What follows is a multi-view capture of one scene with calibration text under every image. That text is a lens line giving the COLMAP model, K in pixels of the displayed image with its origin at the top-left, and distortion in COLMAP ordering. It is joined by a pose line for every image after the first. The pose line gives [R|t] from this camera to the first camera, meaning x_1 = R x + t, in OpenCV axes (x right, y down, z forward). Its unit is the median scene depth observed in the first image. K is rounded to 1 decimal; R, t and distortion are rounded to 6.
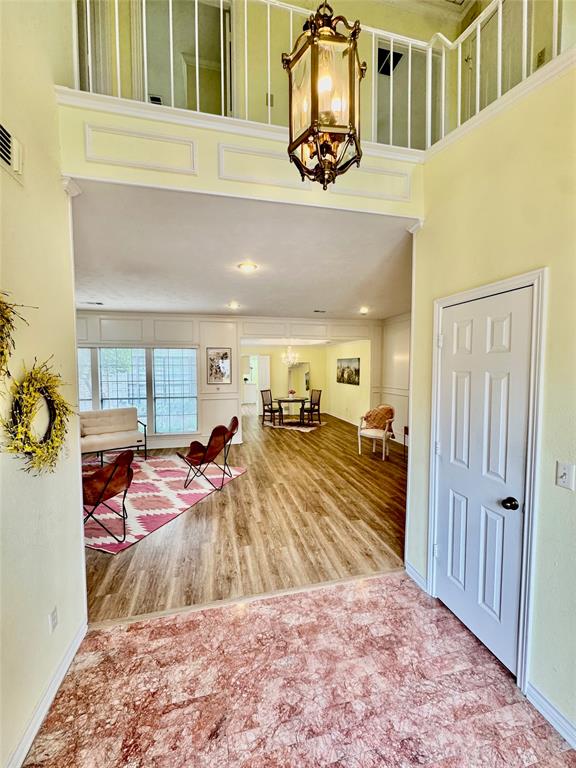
lens RADIAL K [[306.4, 0, 287.3], [0, 306.4, 383.6], [0, 0, 1]] dist [-0.003252, 0.000456]
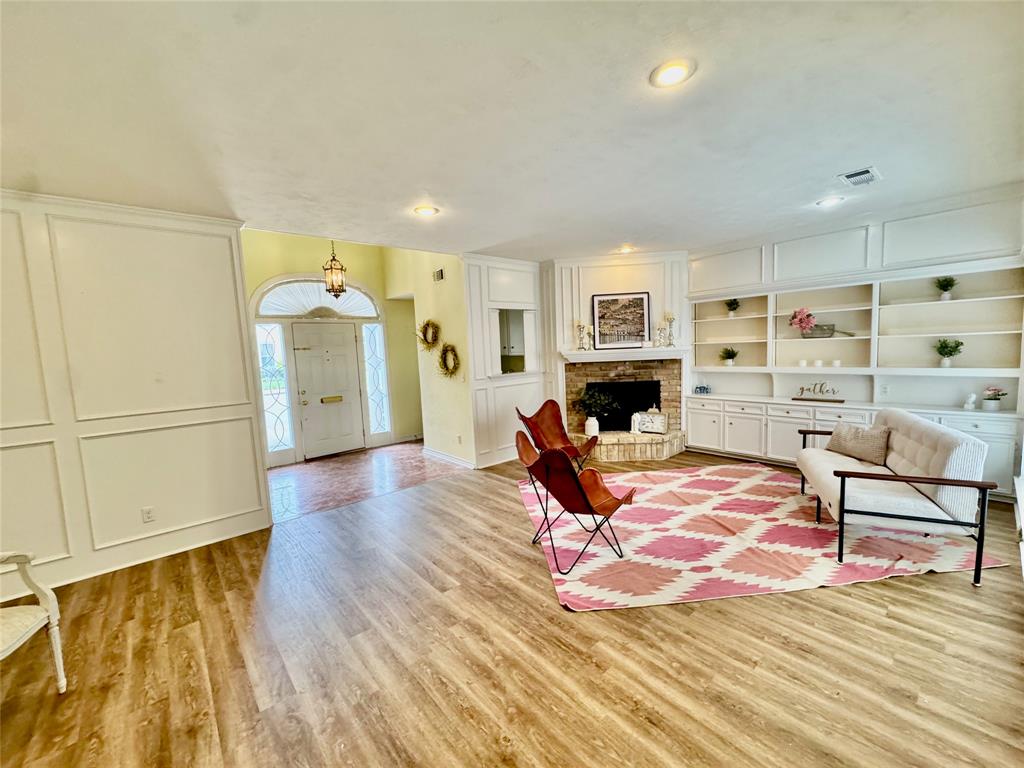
lens RADIAL K [[408.5, 0, 512.0], [0, 408.5, 384.7], [0, 0, 1]] dist [-0.003252, 0.000456]
pose [[-0.885548, 0.084839, -0.456735, 0.107758], [0.020870, 0.989455, 0.143329, -0.049153], [0.464079, 0.117393, -0.877980, 1.166660]]
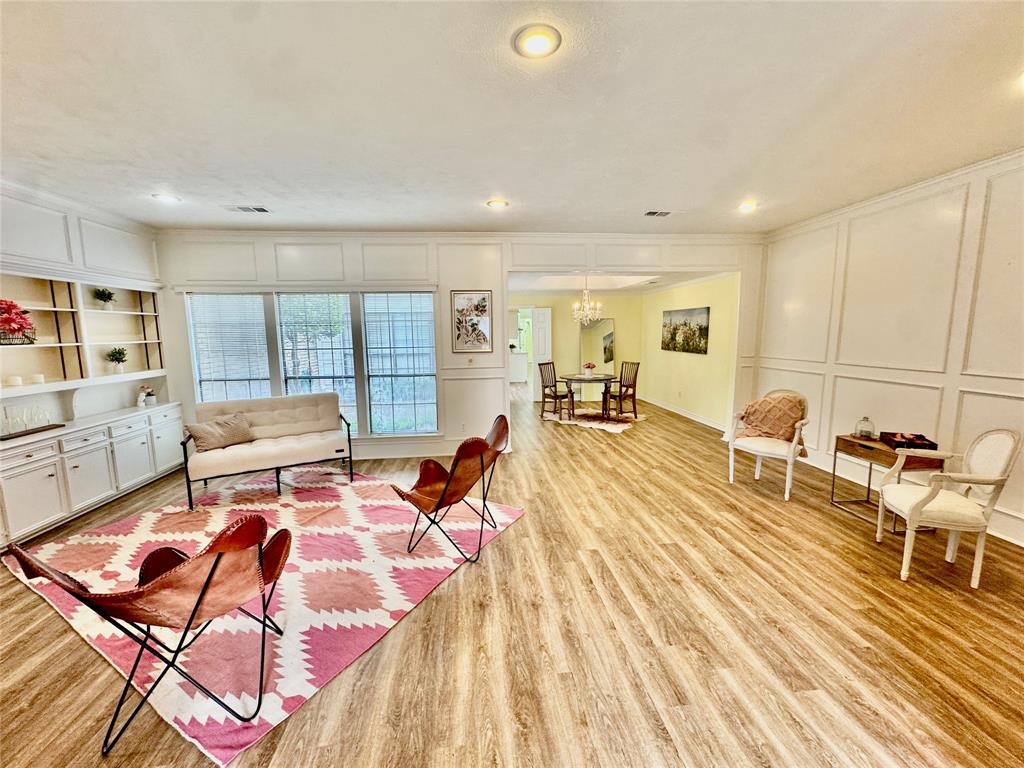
lens RADIAL K [[408.5, 0, 512.0], [0, 408.5, 384.7], [0, 0, 1]] dist [-0.003252, 0.000456]
pose [[0.991849, 0.005616, -0.127295, -0.053227], [0.004271, 0.997002, 0.077263, 0.002549], [0.127347, -0.077177, 0.988851, 0.259102]]
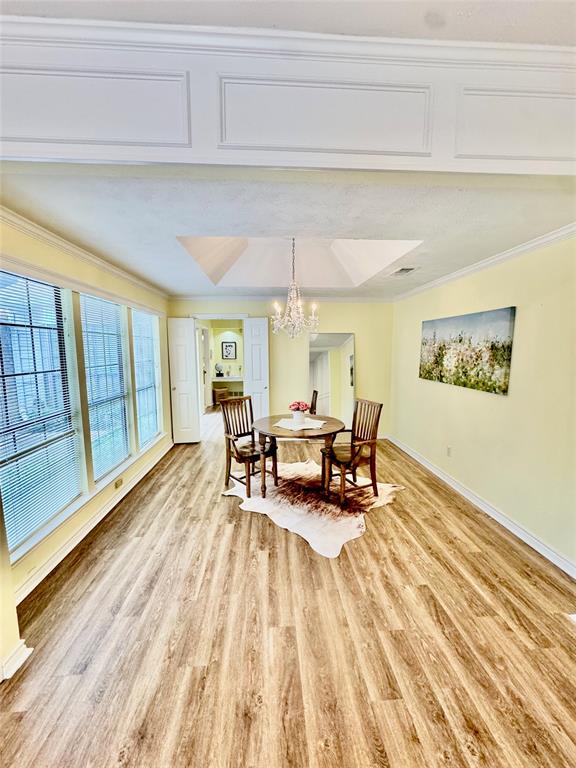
lens RADIAL K [[306.4, 0, 287.3], [0, 306.4, 383.6], [0, 0, 1]] dist [-0.003252, 0.000456]
pose [[0.985402, 0.019169, -0.169161, 0.095985], [-0.008938, 0.998096, 0.061037, -0.035426], [0.170009, -0.058634, 0.983697, 0.969476]]
